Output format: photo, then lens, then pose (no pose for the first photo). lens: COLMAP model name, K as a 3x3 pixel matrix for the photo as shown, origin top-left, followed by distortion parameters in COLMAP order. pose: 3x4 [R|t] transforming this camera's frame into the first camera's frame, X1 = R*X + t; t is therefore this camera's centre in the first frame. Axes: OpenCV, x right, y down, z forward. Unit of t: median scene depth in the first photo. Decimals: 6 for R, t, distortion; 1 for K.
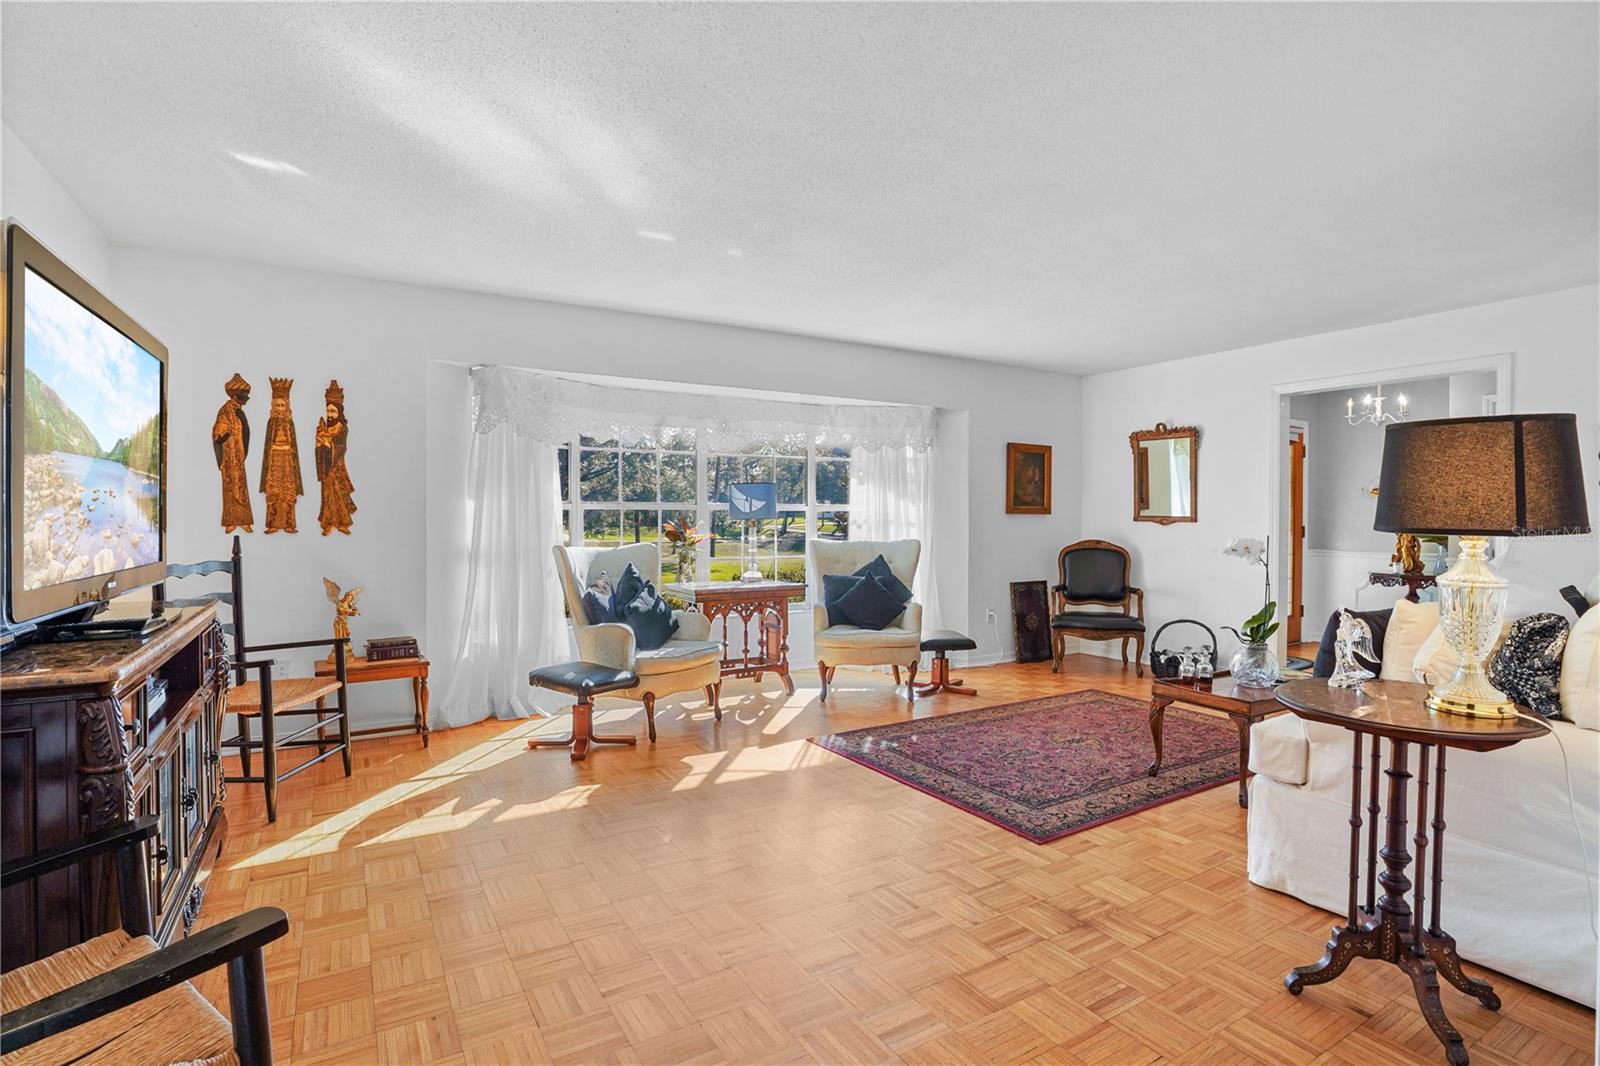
lens RADIAL K [[781.4, 0, 804.1], [0, 781.4, 522.1], [0, 0, 1]] dist [-0.058823, 0.003260]
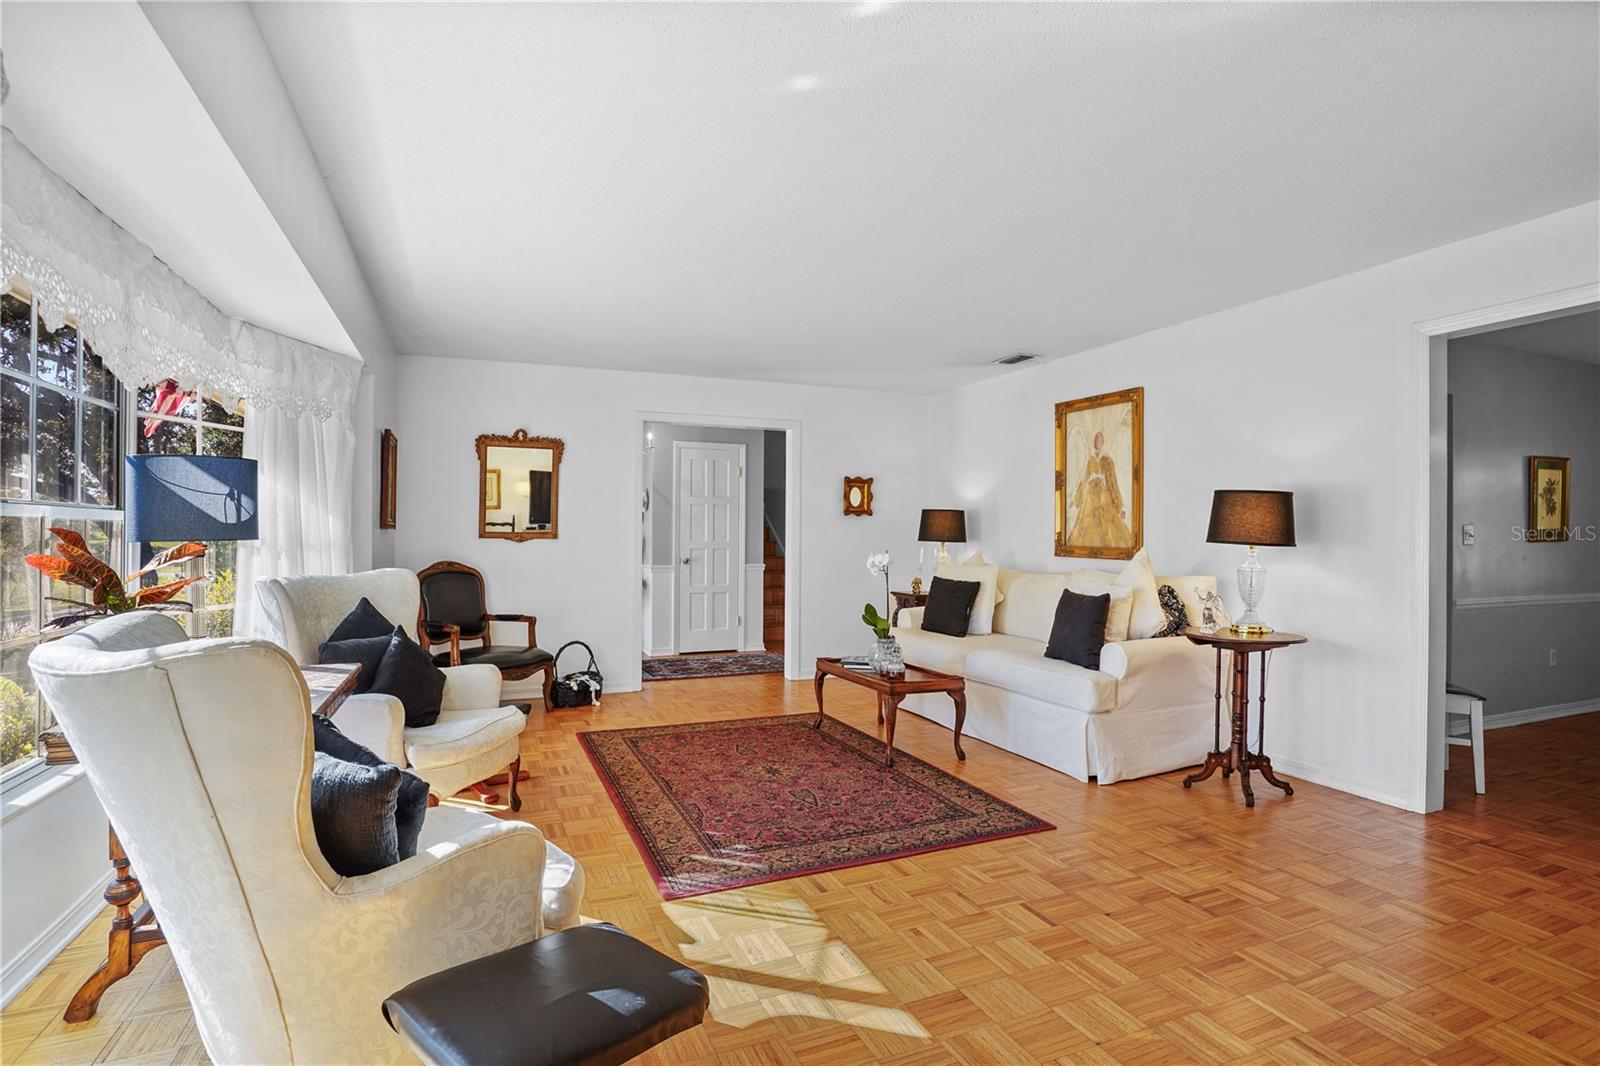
lens RADIAL K [[781.4, 0, 799.6], [0, 781.4, 536.2], [0, 0, 1]] dist [-0.058823, 0.003260]
pose [[0.150285, -0.000458, 0.988643, -0.638506], [0.002770, 0.999996, 0.000043, -0.004471], [-0.988639, 0.002732, 0.150286, 0.898445]]
